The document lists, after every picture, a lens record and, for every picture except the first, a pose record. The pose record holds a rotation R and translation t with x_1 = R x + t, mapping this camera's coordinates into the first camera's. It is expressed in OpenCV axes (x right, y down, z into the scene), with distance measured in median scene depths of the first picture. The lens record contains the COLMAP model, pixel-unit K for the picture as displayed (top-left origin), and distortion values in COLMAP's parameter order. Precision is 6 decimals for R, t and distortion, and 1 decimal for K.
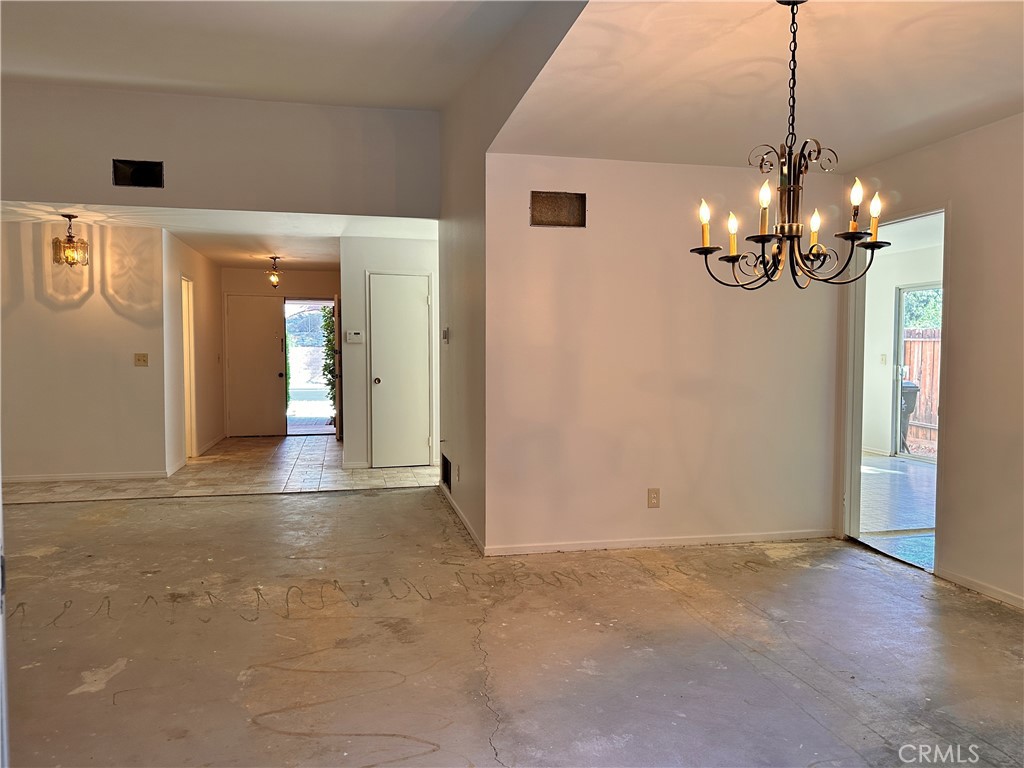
lens RADIAL K [[709.0, 0, 512.2], [0, 709.0, 387.7], [0, 0, 1]] dist [0.026305, -0.033574]
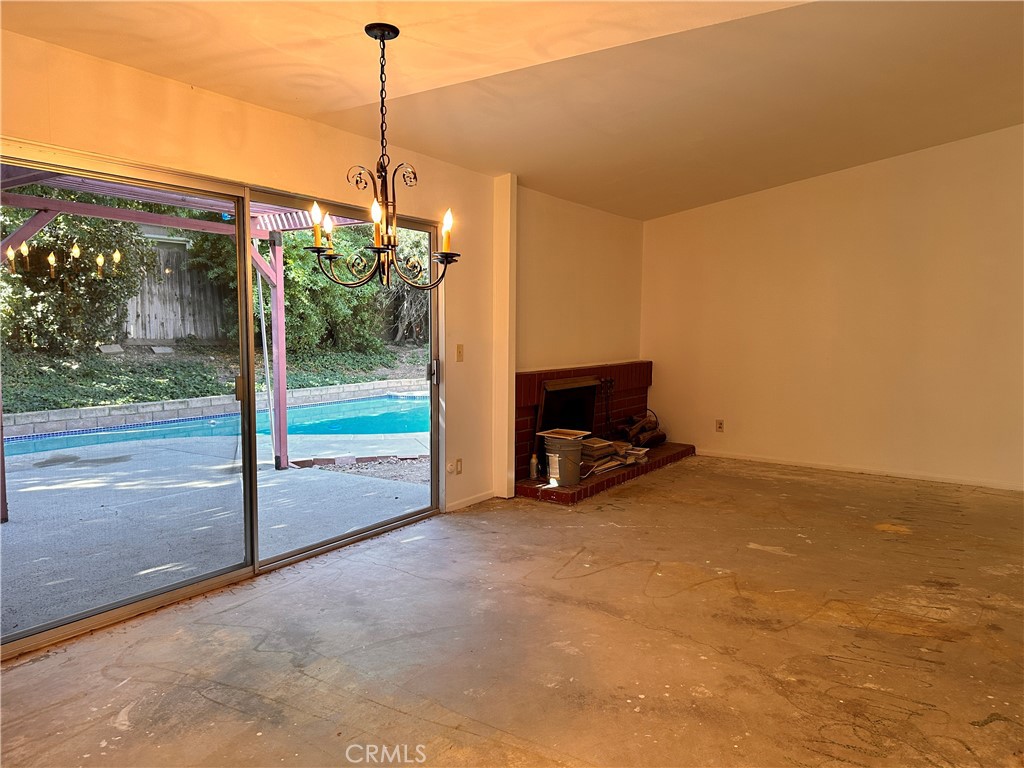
lens RADIAL K [[709.0, 0, 508.2], [0, 709.0, 385.9], [0, 0, 1]] dist [0.026305, -0.033574]
pose [[-0.728667, 0.052515, -0.682851, 0.363292], [-0.046658, 0.990933, 0.125996, -0.047797], [0.683277, 0.123670, -0.719610, 0.694335]]
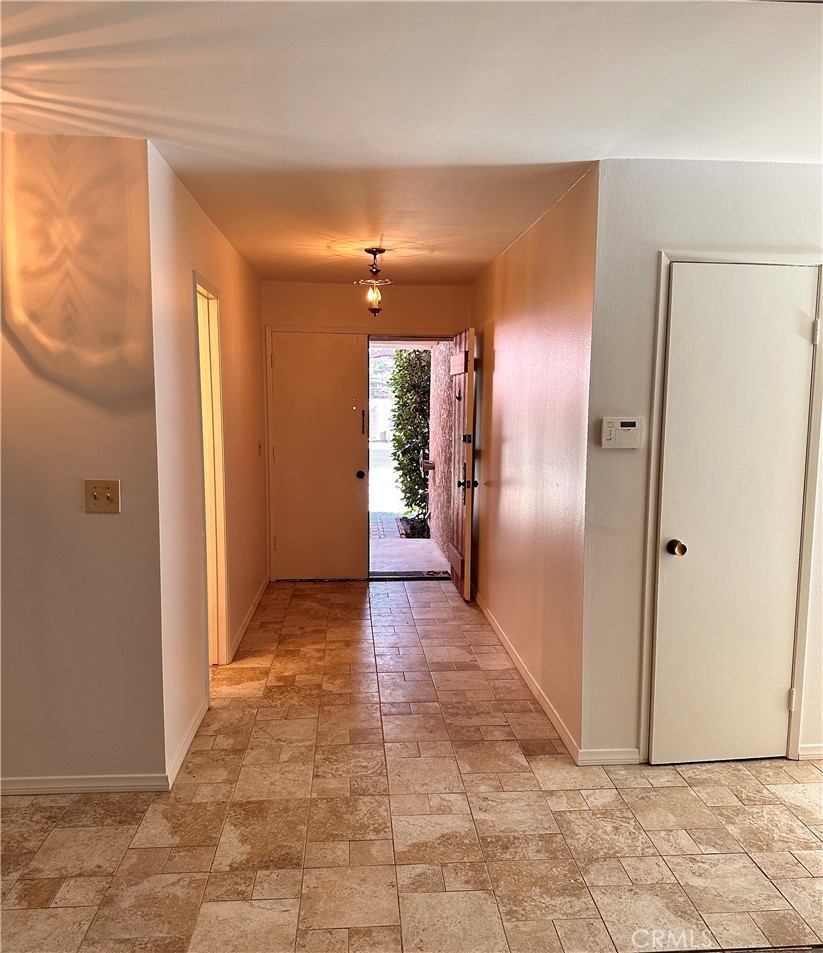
lens RADIAL K [[744.0, 0, 406.2], [0, 744.0, 499.3], [0, 0, 1]] dist [0.028023, 0.002095]
pose [[0.987869, 0.025343, -0.153206, -0.298602], [-0.012408, 0.996320, 0.084806, -0.074341], [0.154791, -0.081876, 0.984549, 0.633008]]
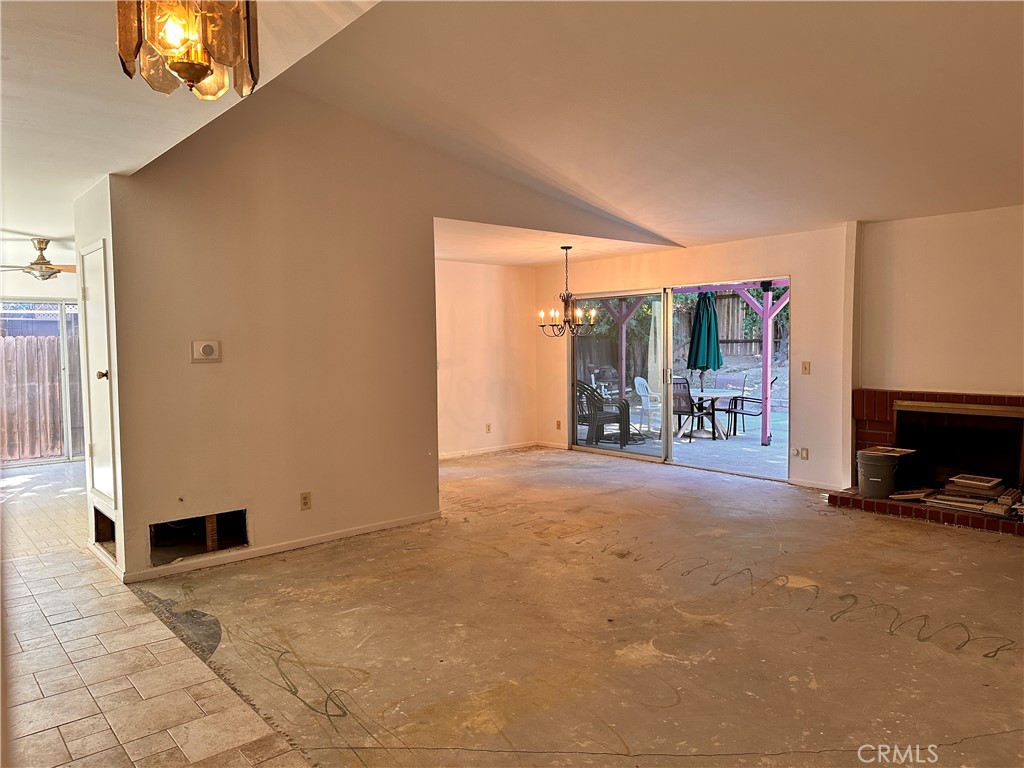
lens RADIAL K [[709.0, 0, 508.5], [0, 709.0, 380.2], [0, 0, 1]] dist [0.026305, -0.033574]
pose [[-0.457906, -0.036768, 0.888240, -0.816304], [0.061513, 0.995439, 0.072917, -0.067458], [-0.886870, 0.088027, -0.453556, 0.944314]]
